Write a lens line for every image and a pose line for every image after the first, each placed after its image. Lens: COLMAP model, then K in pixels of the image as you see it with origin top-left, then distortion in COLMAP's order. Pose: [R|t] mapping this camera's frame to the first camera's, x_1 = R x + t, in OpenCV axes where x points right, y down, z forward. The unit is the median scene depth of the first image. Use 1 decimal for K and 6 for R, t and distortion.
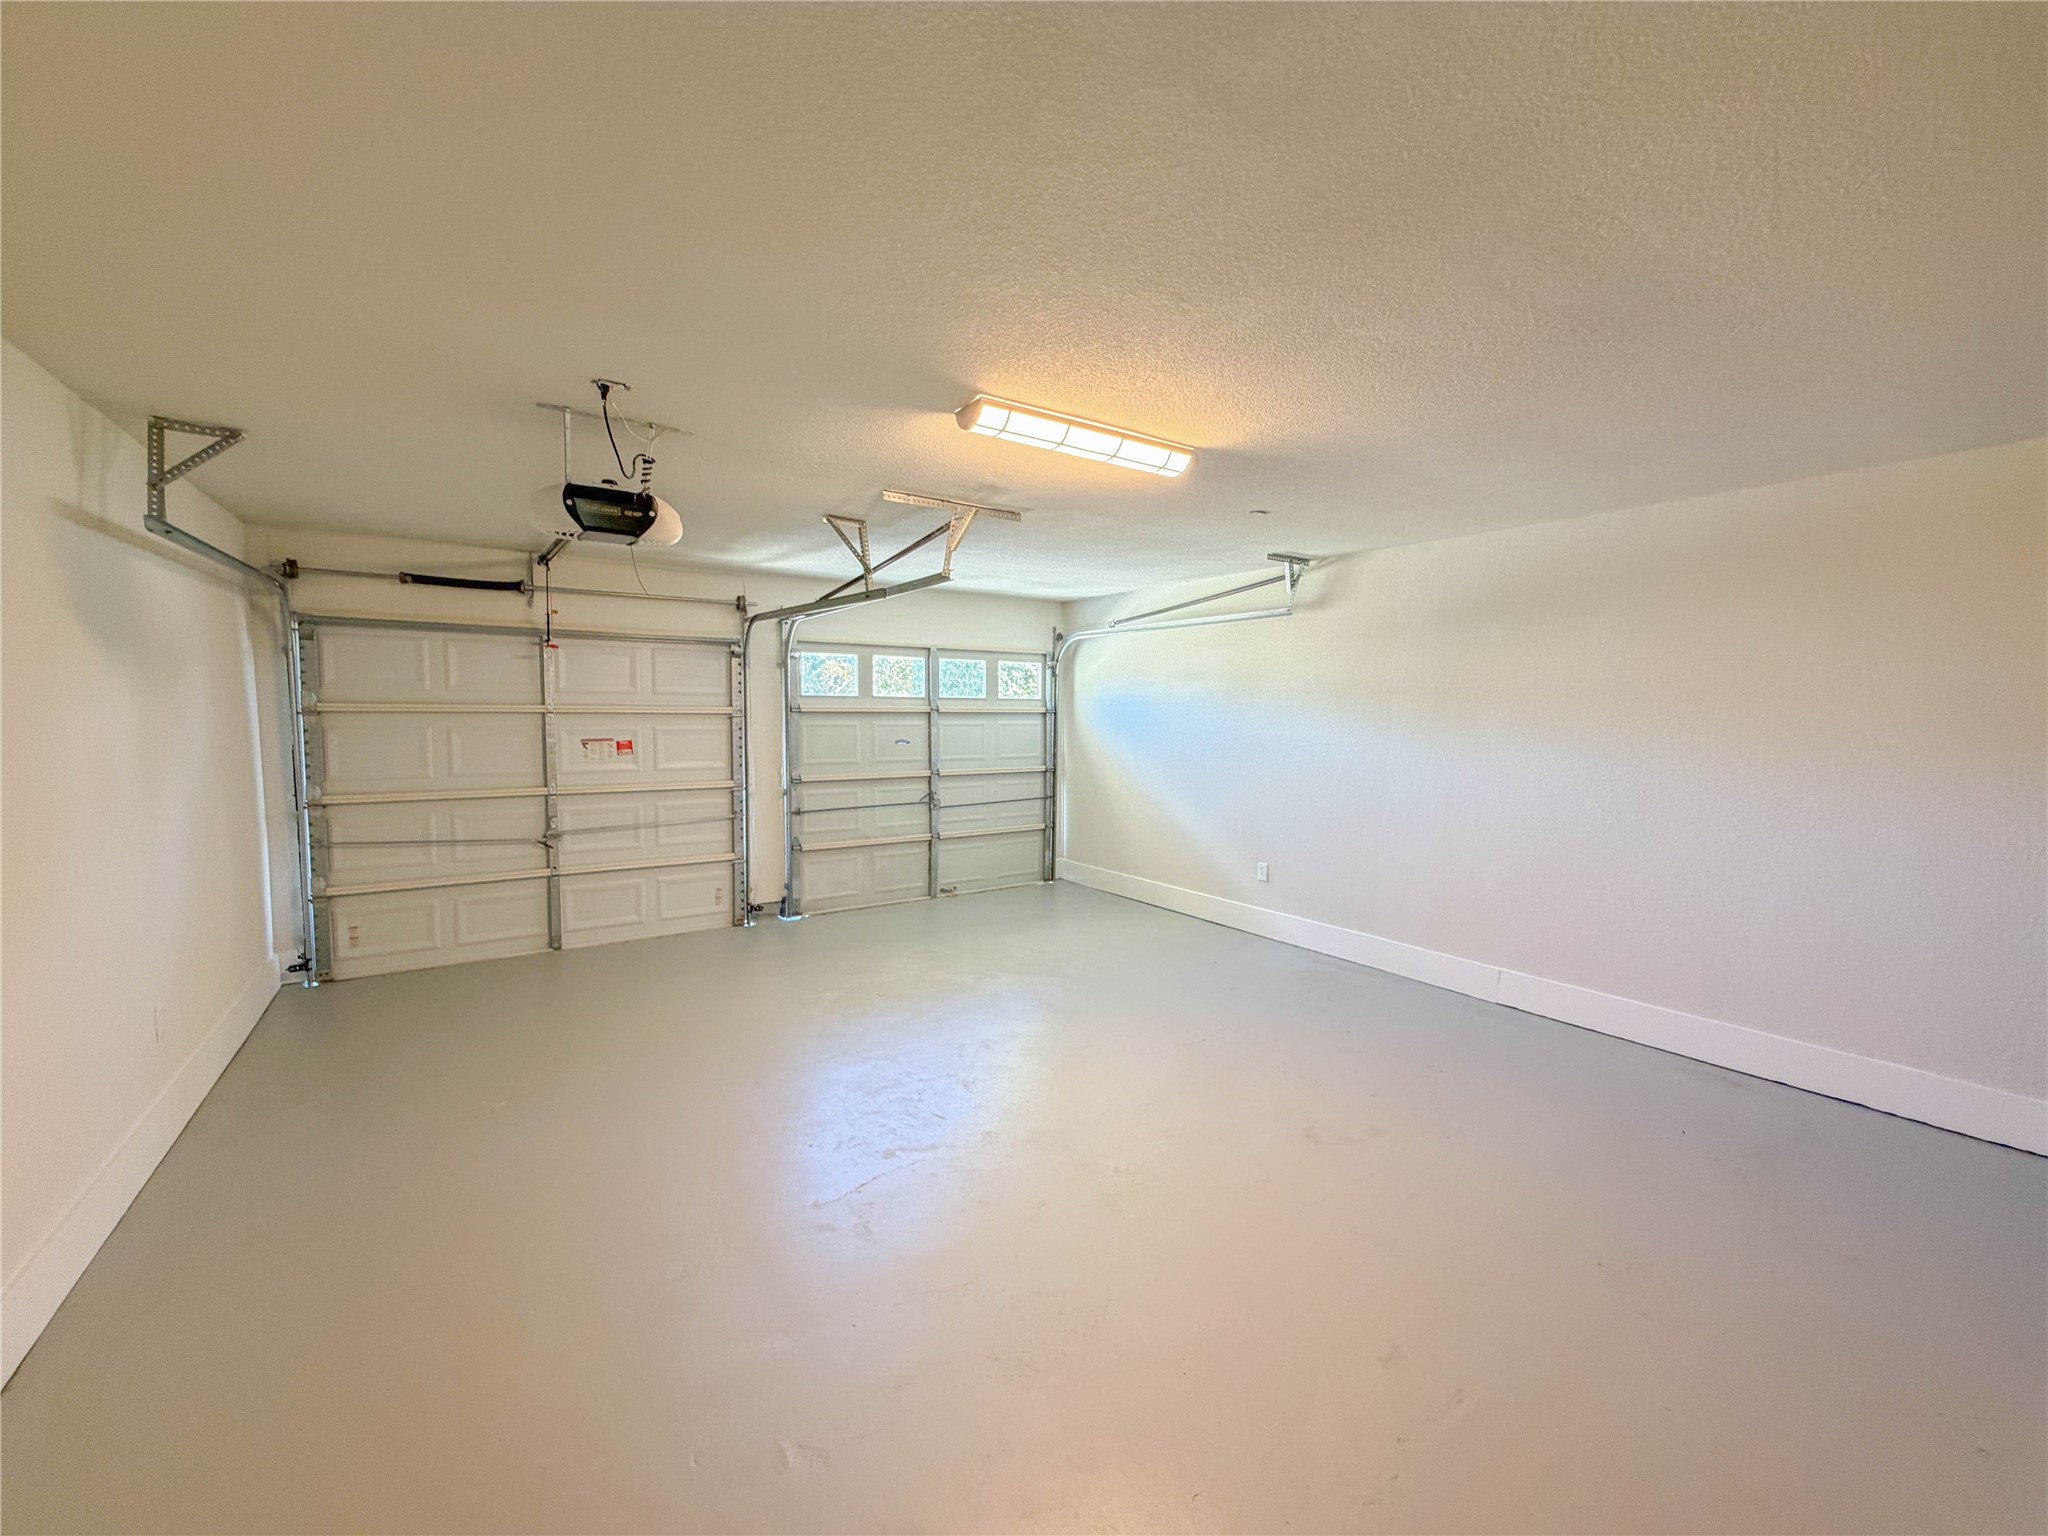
lens RADIAL K [[812.6, 0, 1024.0], [0, 812.6, 768.0], [0, 0, 1]] dist [-0.000057, -0.000021]
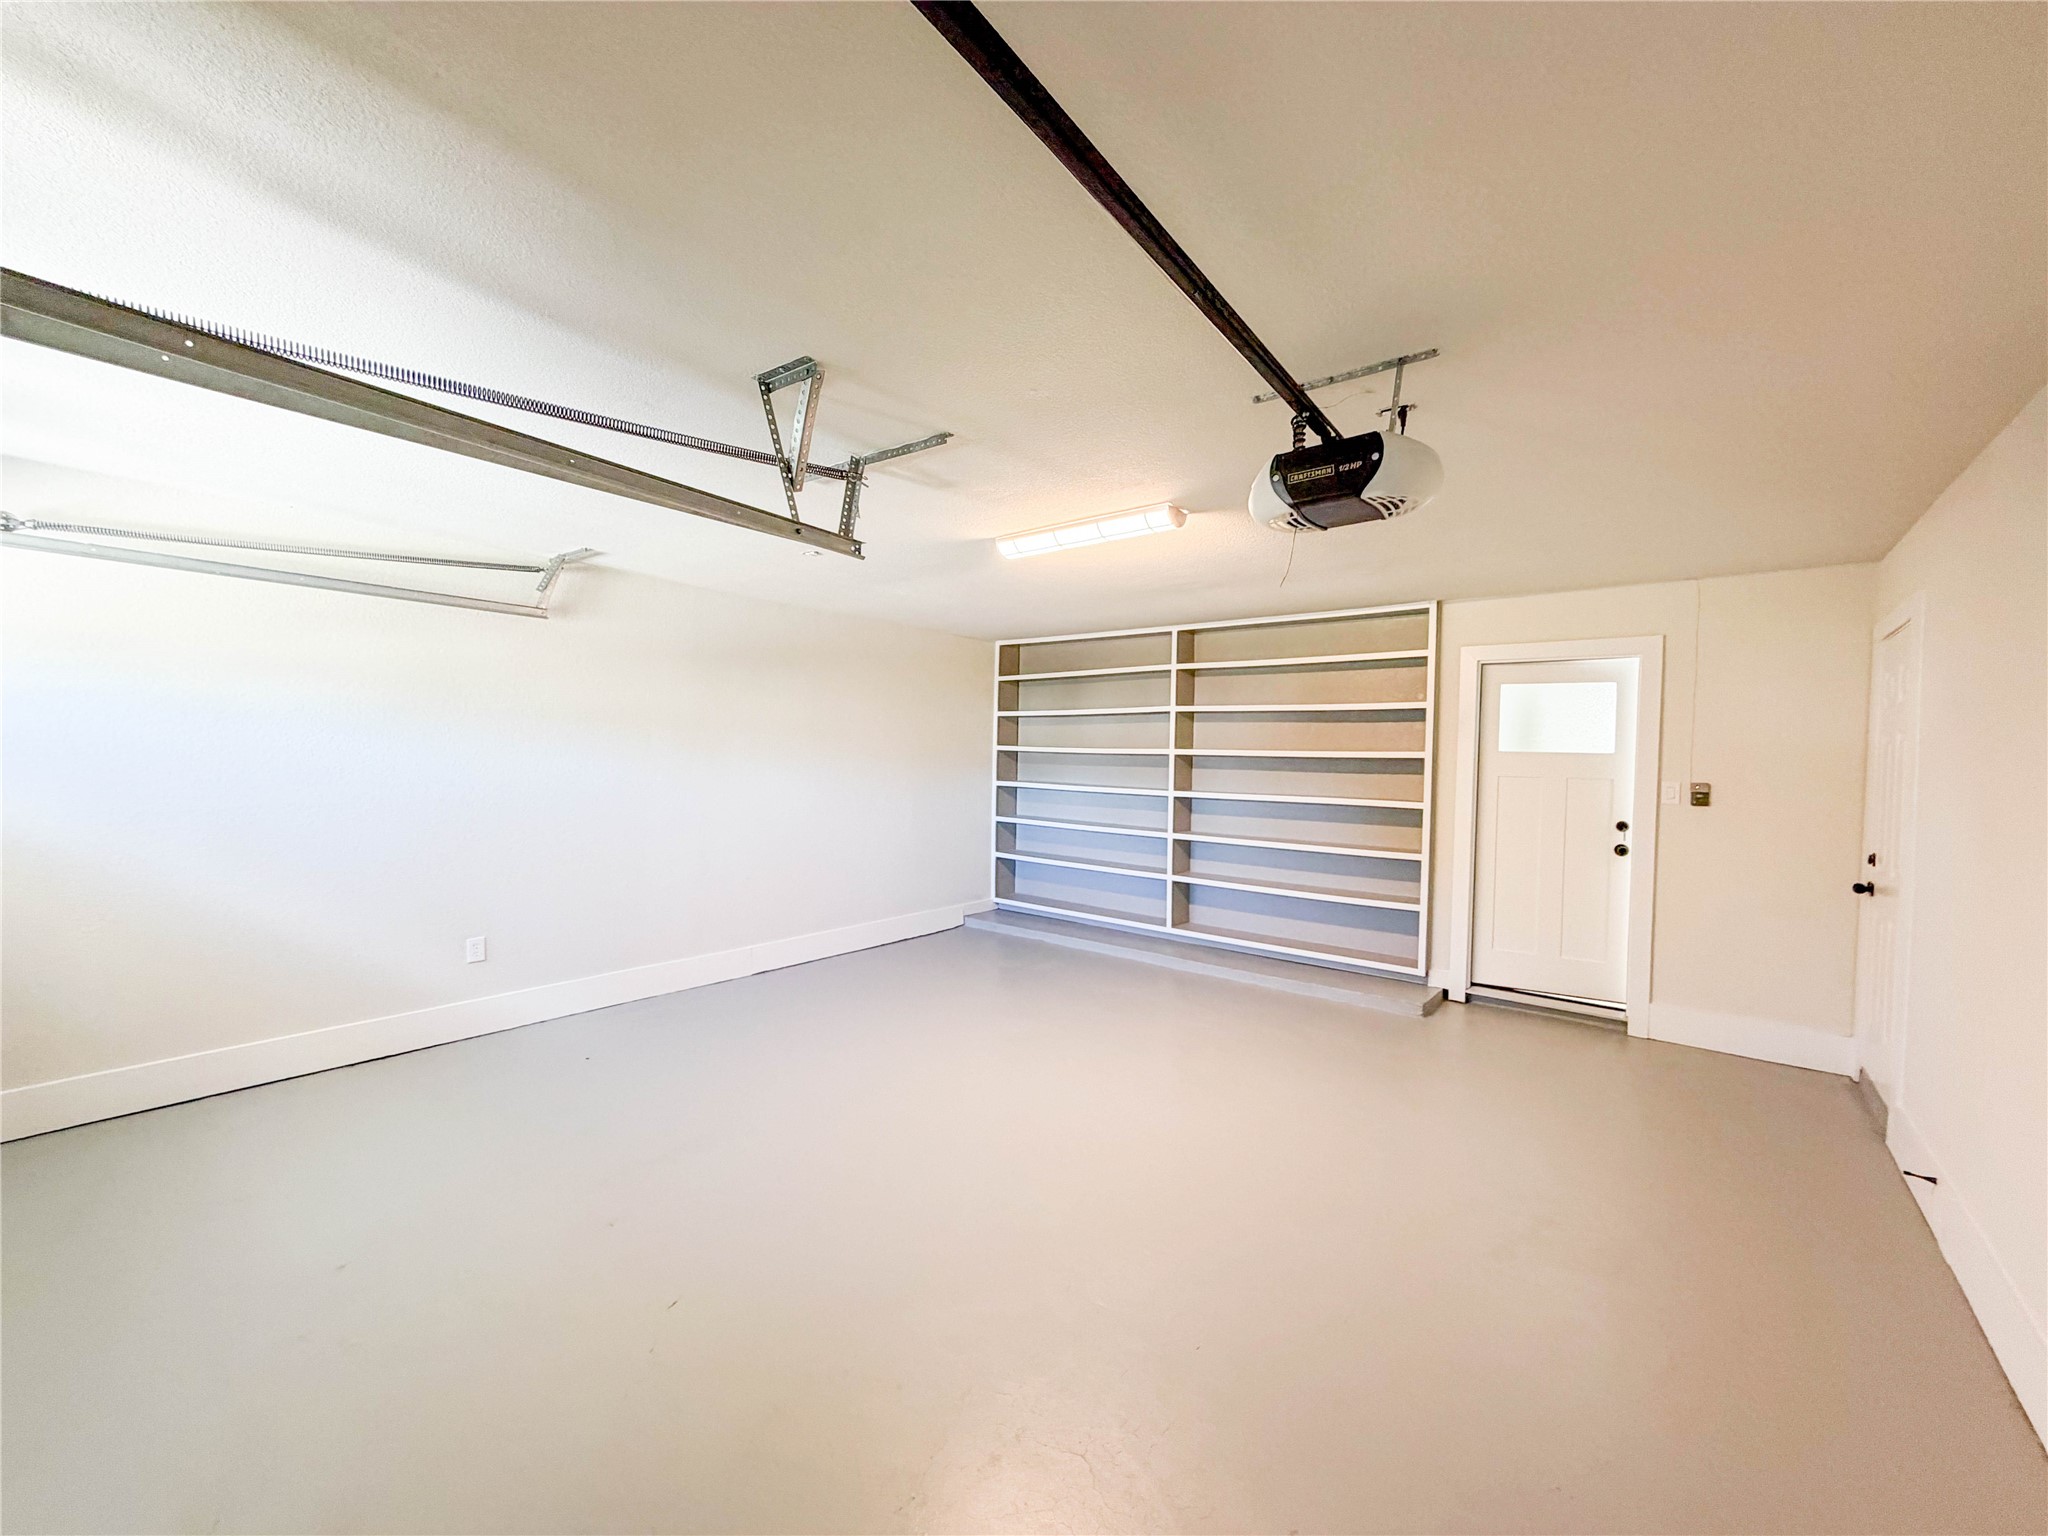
lens RADIAL K [[812.6, 0, 1024.0], [0, 812.6, 768.0], [0, 0, 1]] dist [-0.000057, -0.000021]
pose [[-0.297295, -0.028478, 0.954361, -0.669835], [0.039561, 0.998329, 0.042114, -0.059283], [-0.953966, 0.050275, -0.295672, 0.877569]]
